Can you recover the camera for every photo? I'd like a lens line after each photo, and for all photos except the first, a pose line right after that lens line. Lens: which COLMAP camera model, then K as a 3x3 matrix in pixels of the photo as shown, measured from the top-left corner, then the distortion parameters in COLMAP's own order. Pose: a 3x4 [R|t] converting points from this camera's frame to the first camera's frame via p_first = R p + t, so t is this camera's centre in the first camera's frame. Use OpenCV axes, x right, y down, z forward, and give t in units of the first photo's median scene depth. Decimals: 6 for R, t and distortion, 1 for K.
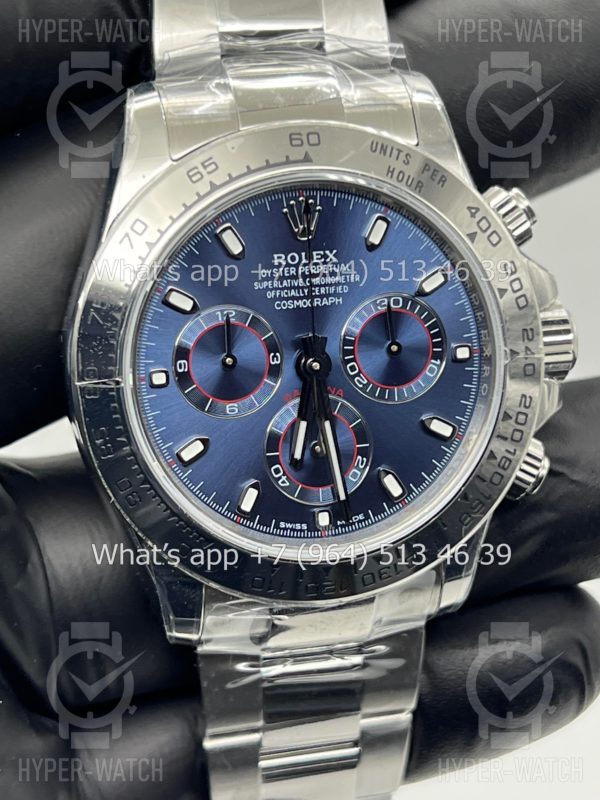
lens RADIAL K [[1916.0, 0, 300.0], [0, 1916.0, 400.0], [0, 0, 1]] dist [0.245442, -0.027761]
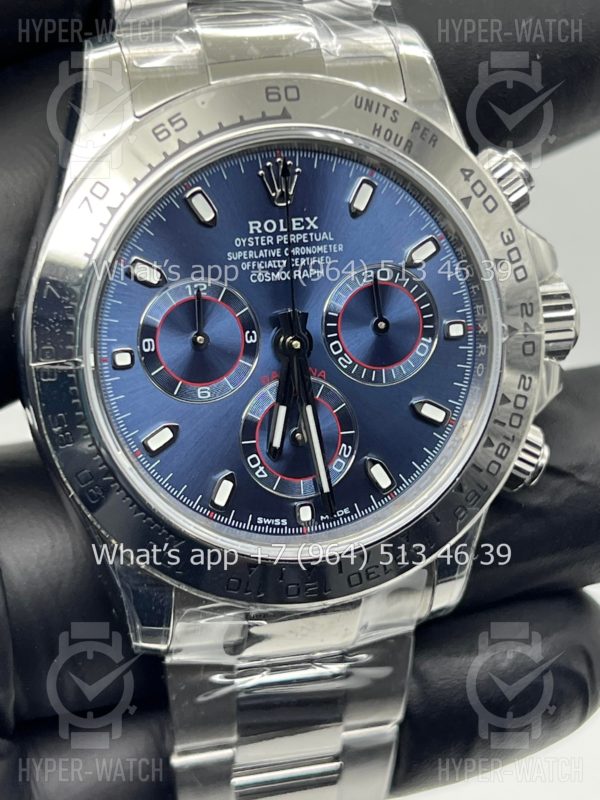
lens RADIAL K [[1916.0, 0, 300.0], [0, 1916.0, 400.0], [0, 0, 1]] dist [0.245442, -0.027761]
pose [[0.999498, -0.007313, 0.030829, -0.017875], [0.007595, 0.999930, -0.009044, 0.016519], [-0.030761, 0.009274, 0.999484, 0.093166]]
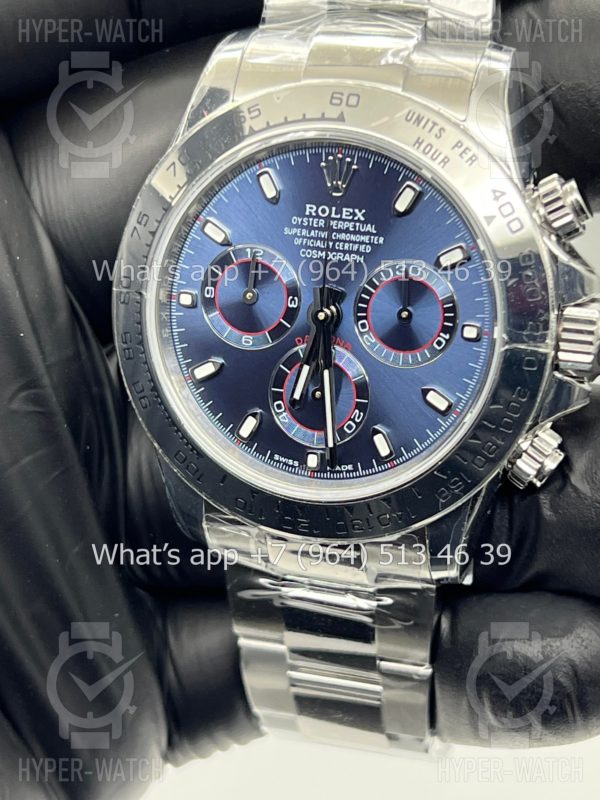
lens RADIAL K [[1916.0, 0, 300.0], [0, 1916.0, 400.0], [0, 0, 1]] dist [0.245442, -0.027761]
pose [[0.858183, 0.210477, -0.468211, 0.494250], [-0.189782, 0.977545, 0.091589, -0.065960], [0.476975, 0.010258, 0.878857, 0.071059]]
